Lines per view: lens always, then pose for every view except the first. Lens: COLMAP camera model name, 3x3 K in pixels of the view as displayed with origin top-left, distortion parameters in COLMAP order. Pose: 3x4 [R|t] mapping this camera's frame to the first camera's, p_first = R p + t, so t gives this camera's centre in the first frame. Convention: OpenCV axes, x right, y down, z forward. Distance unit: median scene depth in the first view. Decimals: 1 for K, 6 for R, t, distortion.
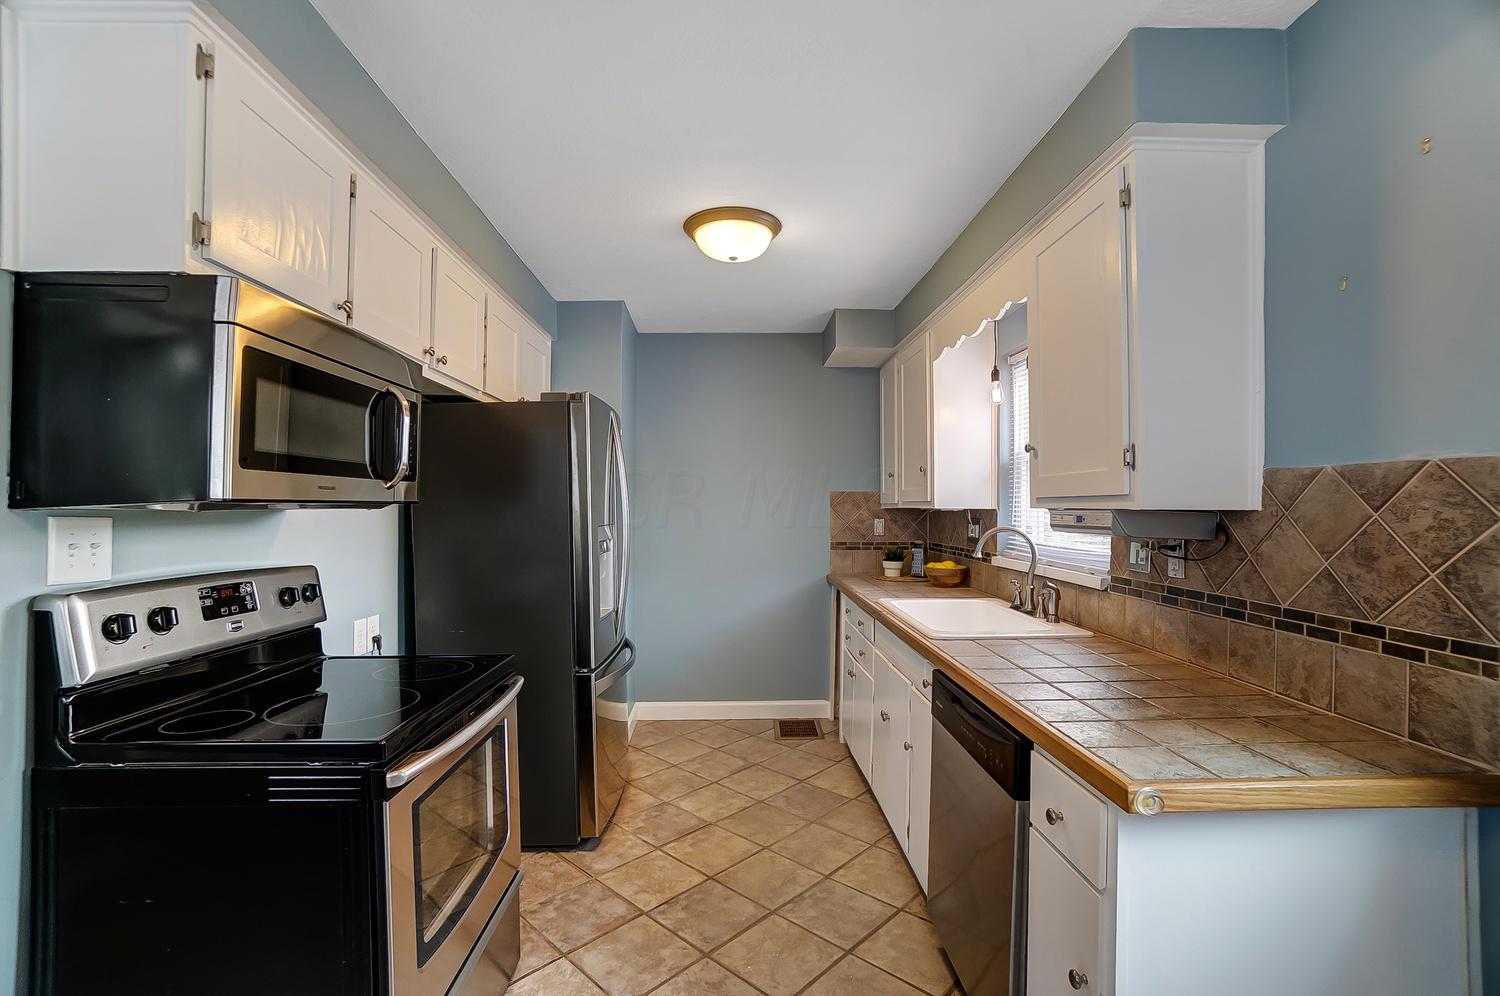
lens RADIAL K [[683.6, 0, 768.5], [0, 683.6, 479.8], [0, 0, 1]] dist [-0.005091, 0.000141]
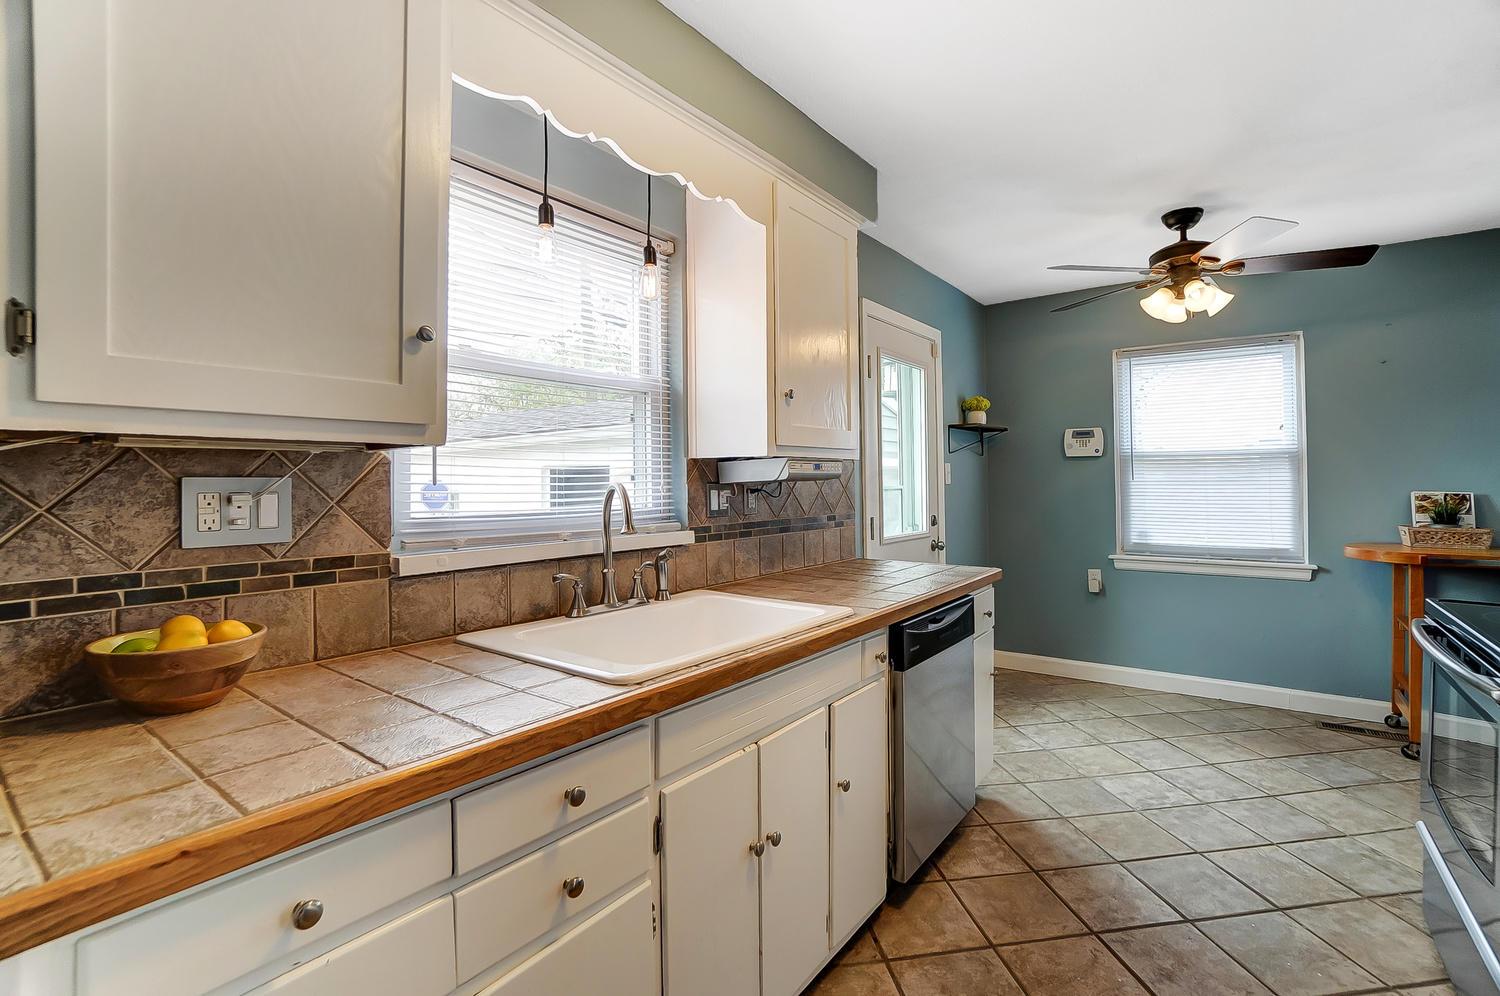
lens RADIAL K [[683.6, 0, 768.5], [0, 683.6, 479.8], [0, 0, 1]] dist [-0.005091, 0.000141]
pose [[-0.775412, 0.007331, 0.631413, -0.320023], [-0.015660, 0.999402, -0.030835, 0.163030], [-0.631261, -0.033798, -0.774833, 2.722160]]
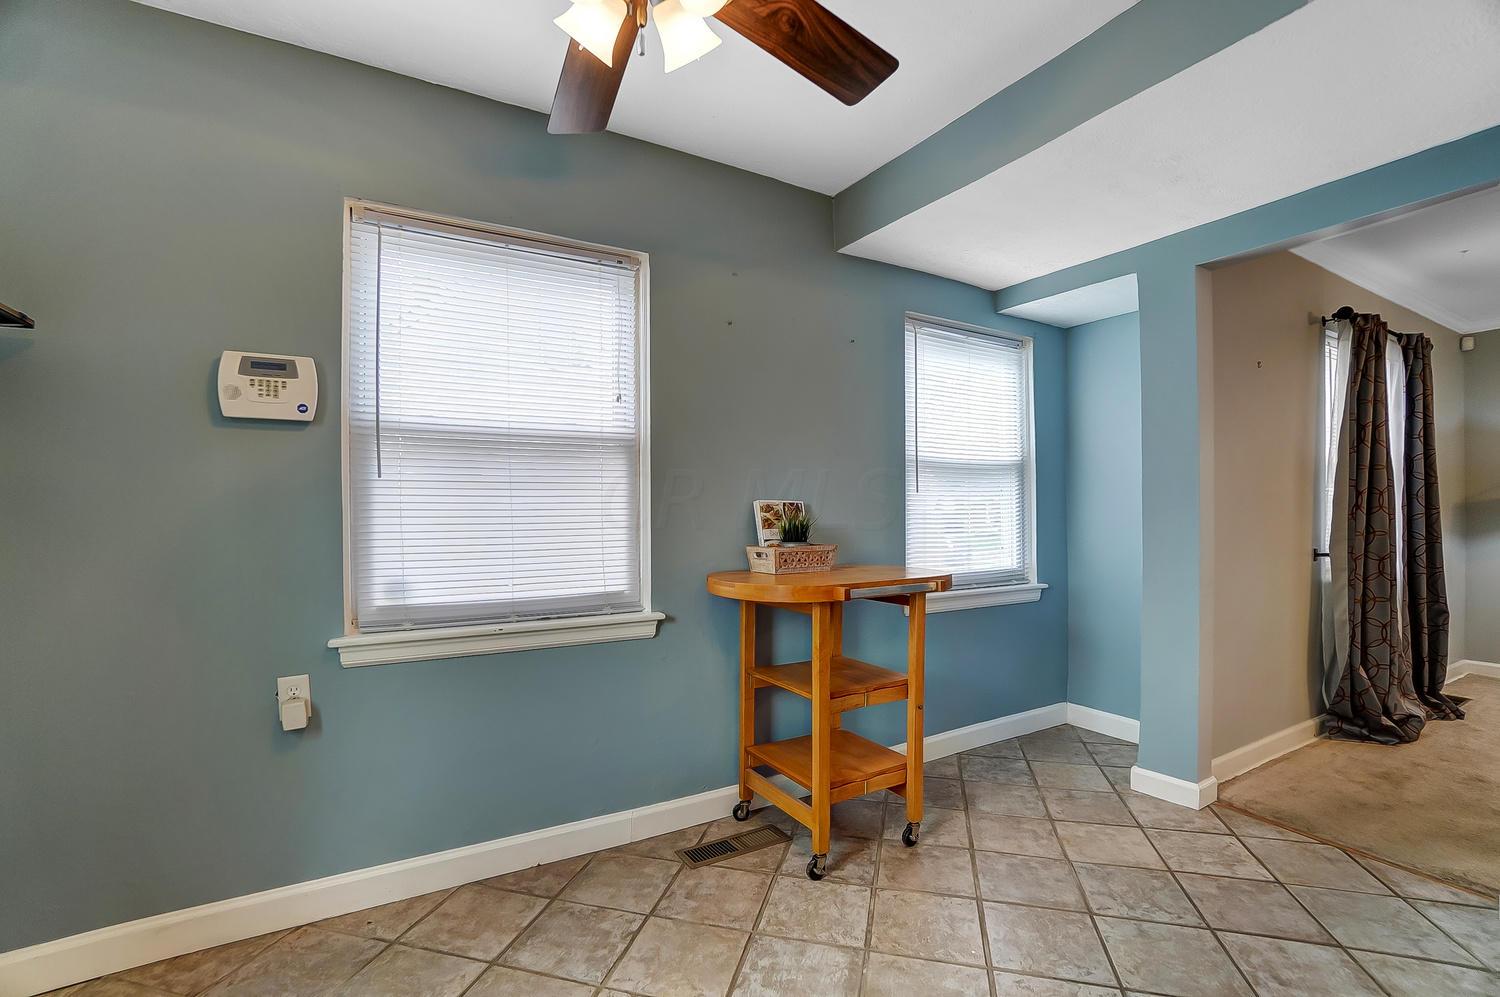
lens RADIAL K [[683.7, 0, 754.3], [0, 683.7, 507.6], [0, 0, 1]] dist [-0.033720, 0.000055]
pose [[-0.891282, 0.003391, -0.453437, 0.271791], [0.017046, 0.999516, -0.026031, 0.161938], [0.453129, -0.030931, -0.890908, 1.029841]]
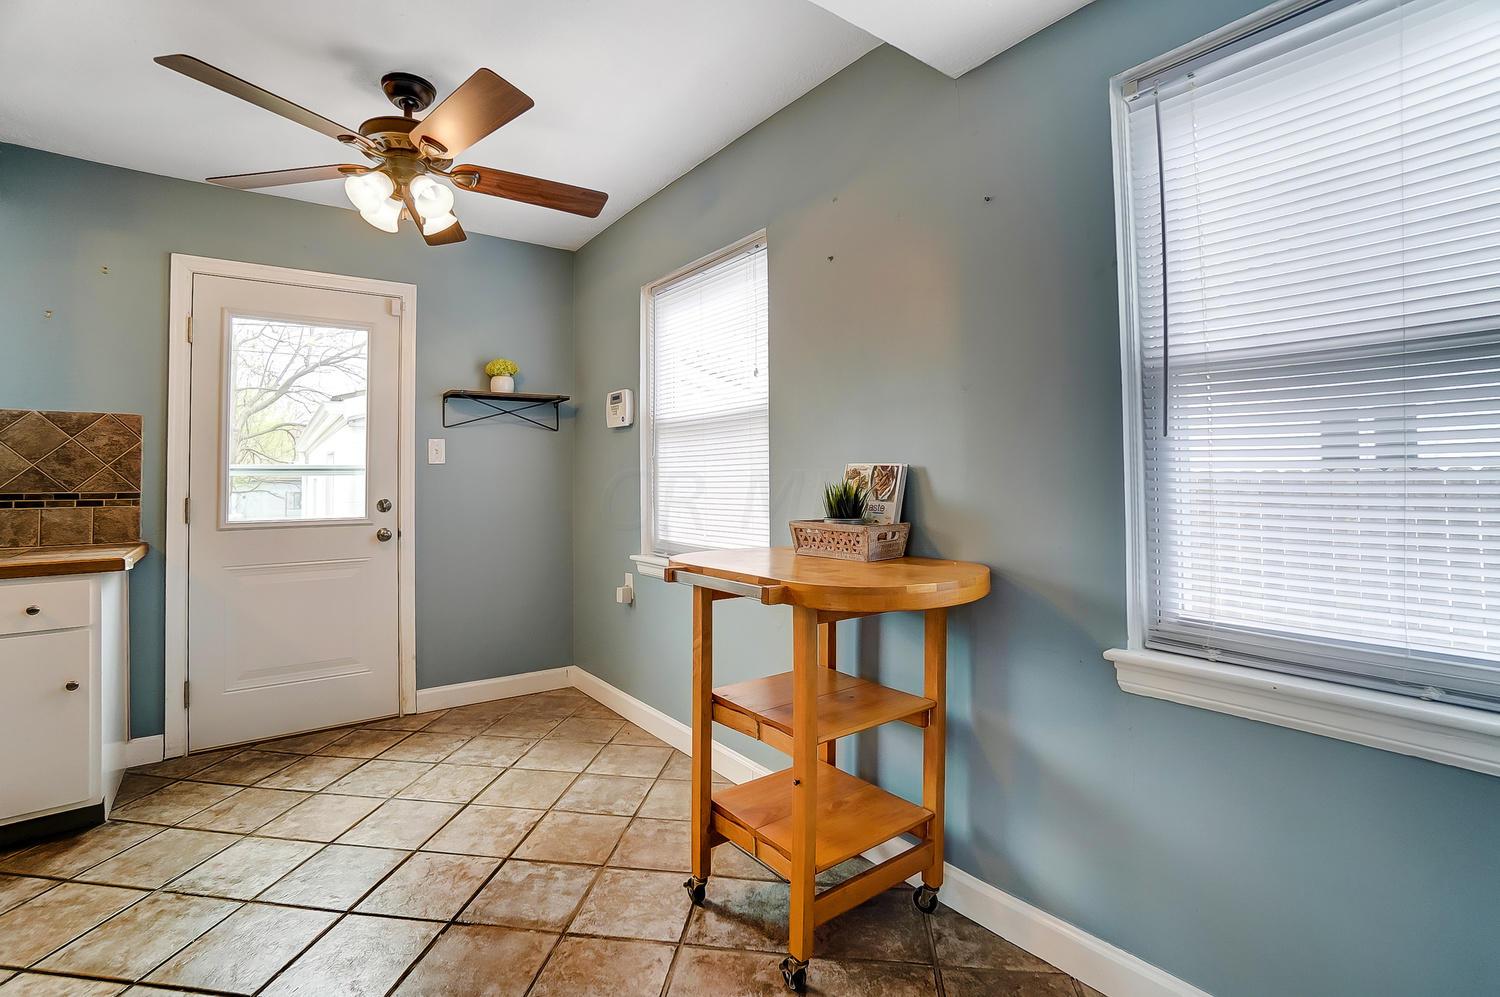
lens RADIAL K [[676.0, 0, 710.9], [0, 676.0, 464.0], [0, 0, 1]] dist [-0.026493, -0.000006]
pose [[-0.528330, 0.024436, 0.848687, -1.657272], [-0.021185, 0.998895, -0.041949, 0.162089], [-0.848775, -0.040143, -0.527229, 0.417610]]
